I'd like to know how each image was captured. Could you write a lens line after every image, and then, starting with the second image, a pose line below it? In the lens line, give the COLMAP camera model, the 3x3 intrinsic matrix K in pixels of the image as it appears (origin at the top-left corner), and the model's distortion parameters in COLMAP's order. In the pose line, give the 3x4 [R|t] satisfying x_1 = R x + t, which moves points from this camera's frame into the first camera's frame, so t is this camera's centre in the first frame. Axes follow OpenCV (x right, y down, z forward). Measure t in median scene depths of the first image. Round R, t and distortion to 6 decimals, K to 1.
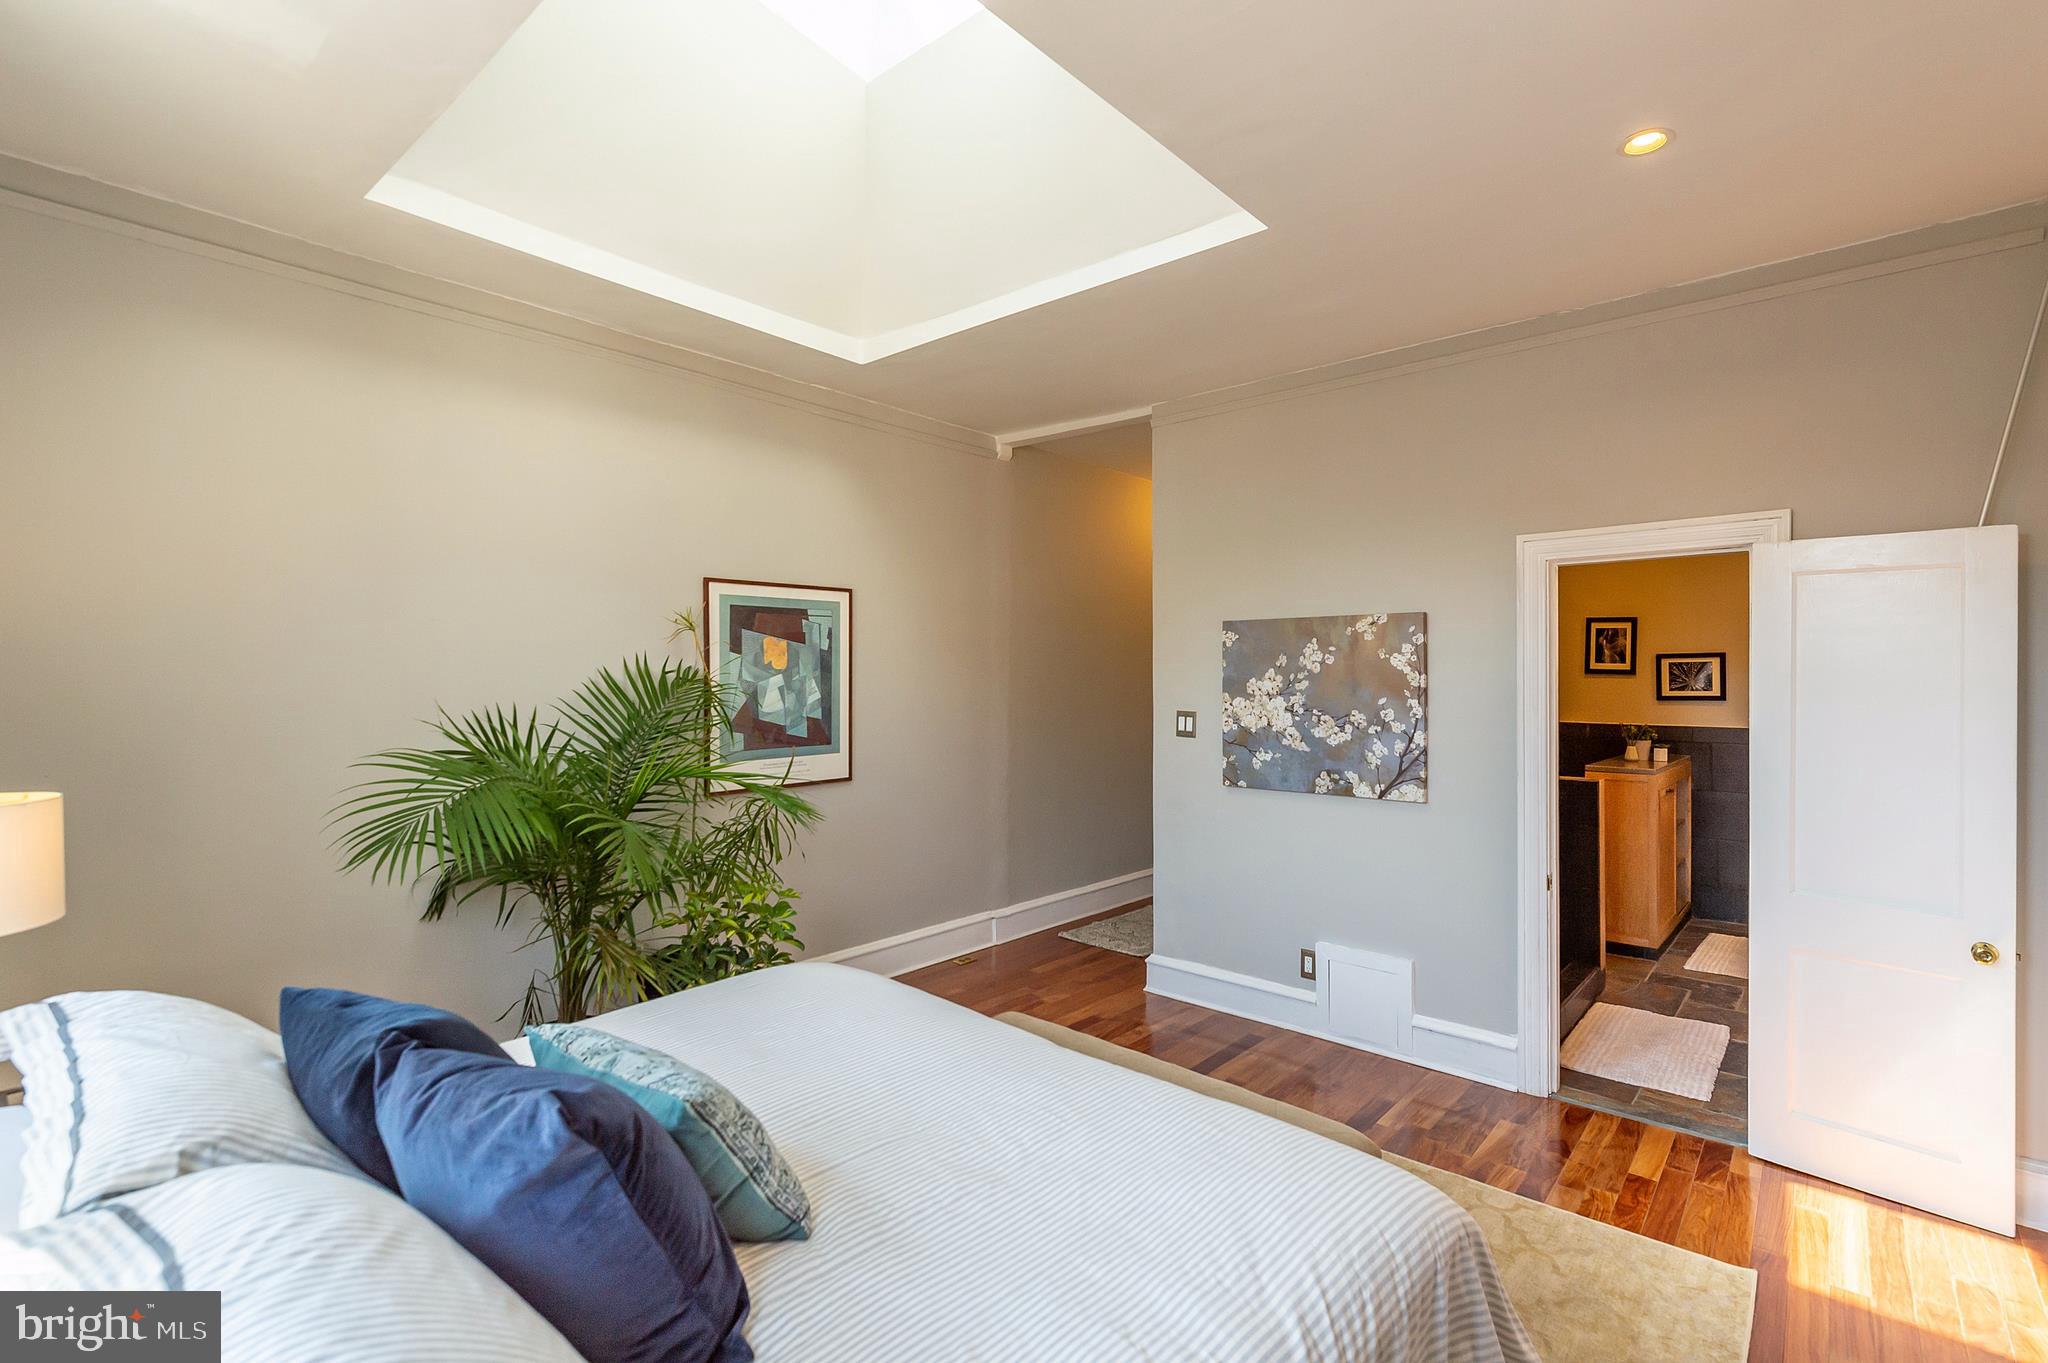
lens RADIAL K [[877.7, 0, 1030.7], [0, 877.7, 675.5], [0, 0, 1]] dist [-0.000612, -0.000189]
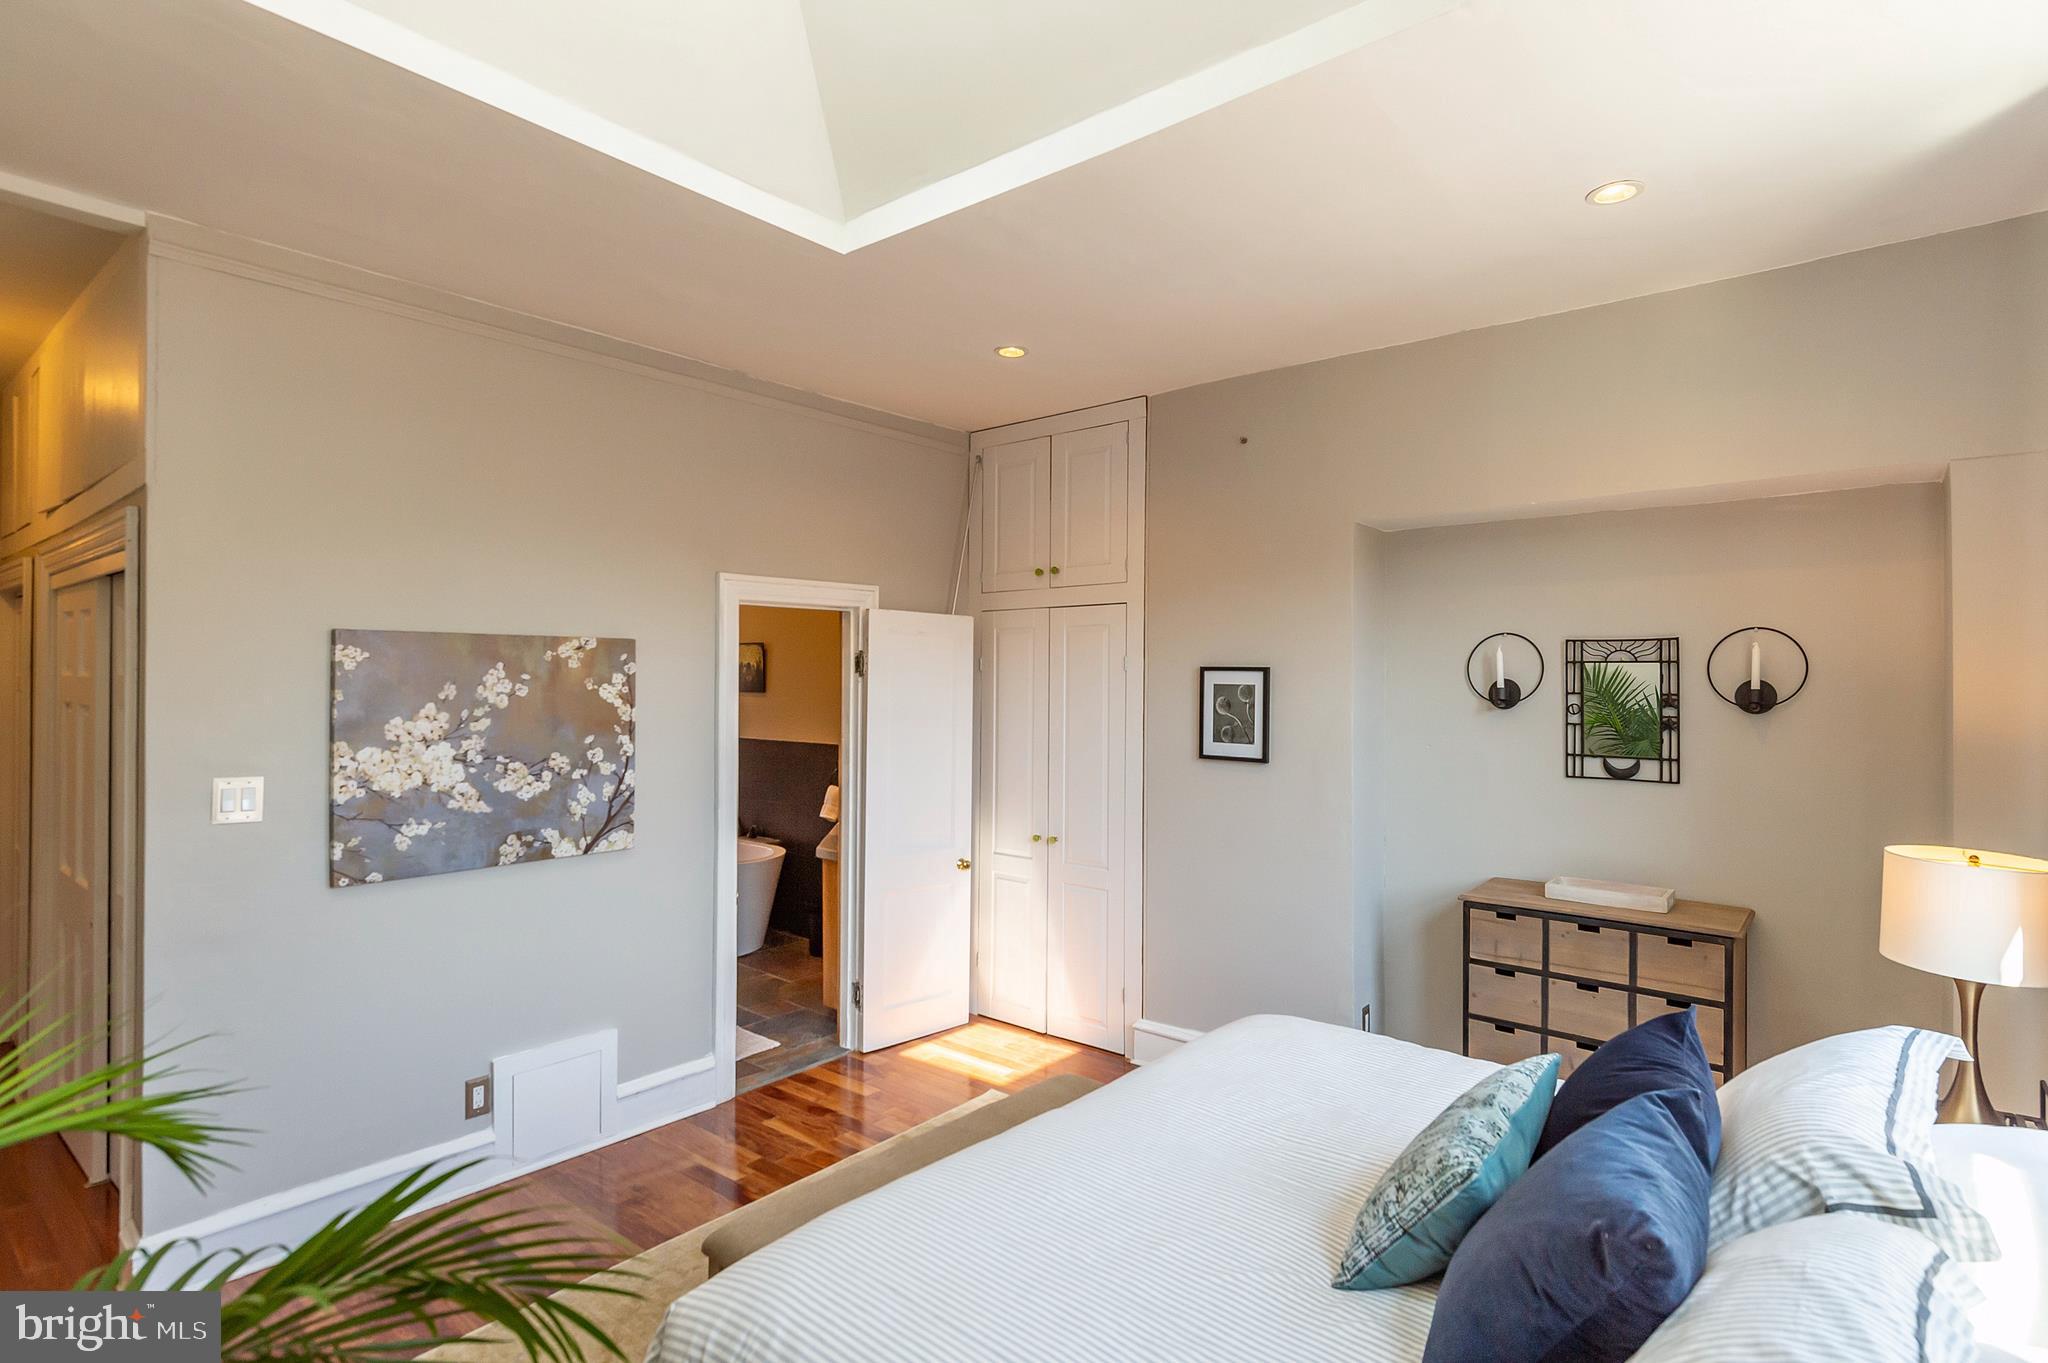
lens RADIAL K [[1092.2, 0, 1029.1], [0, 1092.2, 680.1], [0, 0, 1]] dist [-0.000070, 0.000309]
pose [[-0.034232, -0.004812, 0.999402, -0.653622], [-0.003678, 0.999982, 0.004688, -0.033995], [-0.999407, -0.003515, -0.034249, 0.584740]]
